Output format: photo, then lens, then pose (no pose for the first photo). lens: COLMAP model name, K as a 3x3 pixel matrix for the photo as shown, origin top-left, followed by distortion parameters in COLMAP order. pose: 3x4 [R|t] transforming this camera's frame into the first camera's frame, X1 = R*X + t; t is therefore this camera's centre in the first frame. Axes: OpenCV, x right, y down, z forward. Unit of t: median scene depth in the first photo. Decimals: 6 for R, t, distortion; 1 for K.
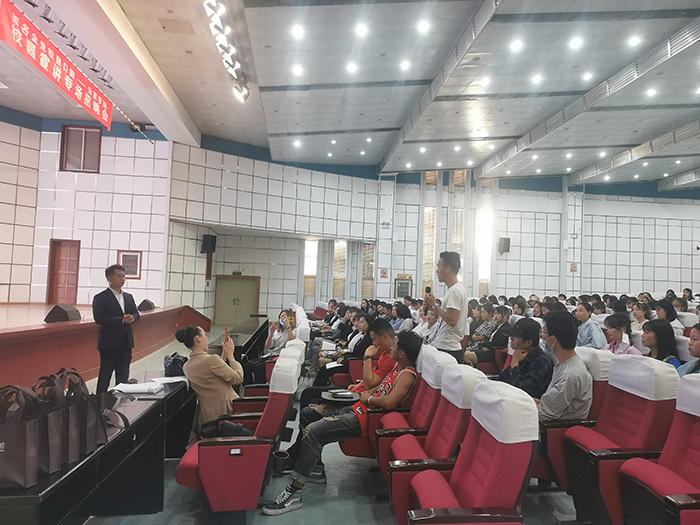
lens RADIAL K [[566.1, 0, 350.0], [0, 566.1, 262.5], [0, 0, 1]] dist [0.080486, -0.064679]
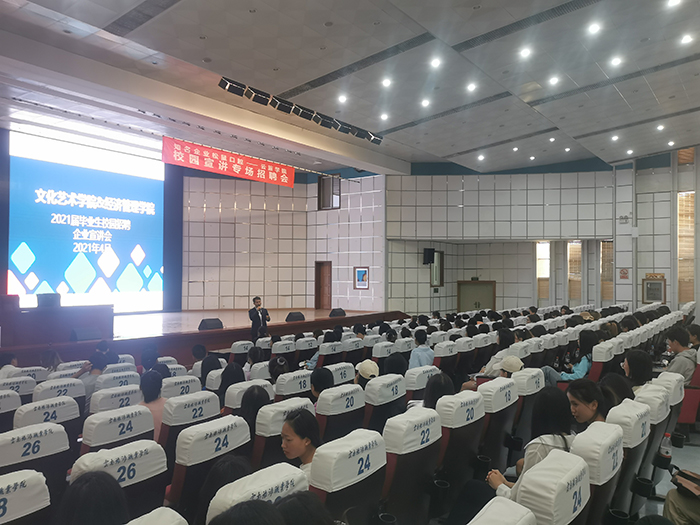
lens RADIAL K [[566.1, 0, 350.0], [0, 566.1, 262.5], [0, 0, 1]] dist [0.080486, -0.064679]
pose [[0.752694, -0.051289, -0.656369, 0.330552], [0.060693, 0.998121, -0.008393, -0.017078], [0.655567, -0.033520, 0.754393, 0.030711]]
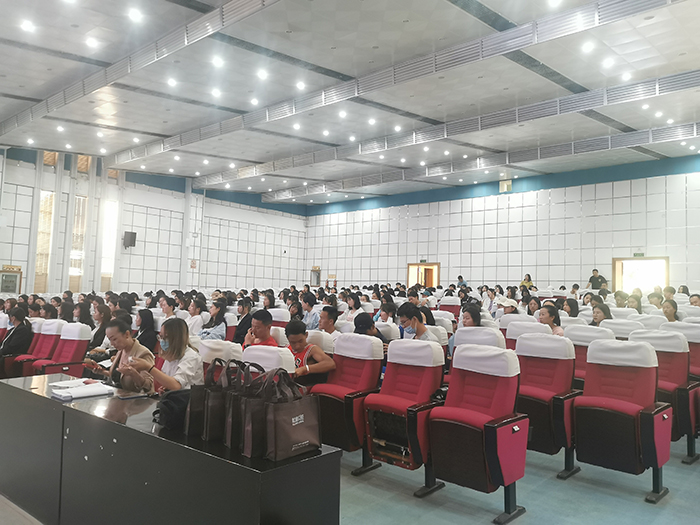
lens RADIAL K [[566.1, 0, 350.0], [0, 566.1, 262.5], [0, 0, 1]] dist [0.080486, -0.064679]
pose [[0.739036, 0.035258, 0.672743, -0.116123], [-0.041692, 0.999109, -0.006563, 0.000405], [-0.672375, -0.023197, 0.739847, 0.007787]]
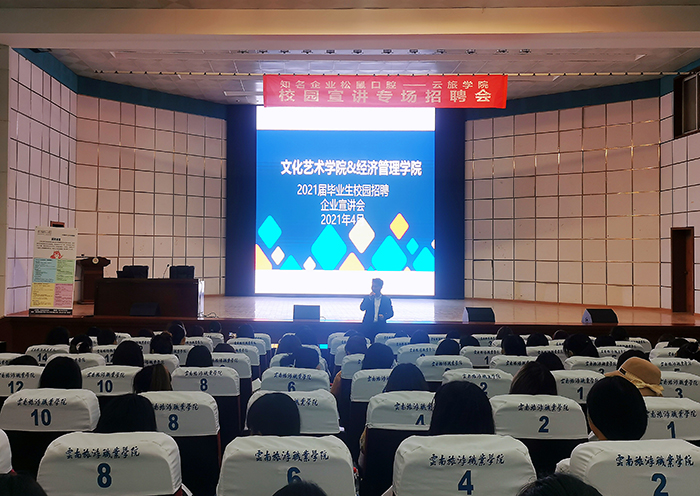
lens RADIAL K [[638.2, 0, 293.0], [0, 638.2, 247.9], [0, 0, 1]] dist [0.008399, 0.010244]
pose [[-0.130715, -0.051136, -0.990100, 0.322802], [0.035920, 0.997769, -0.056274, 0.013080], [0.990769, -0.042920, -0.128586, 0.464983]]
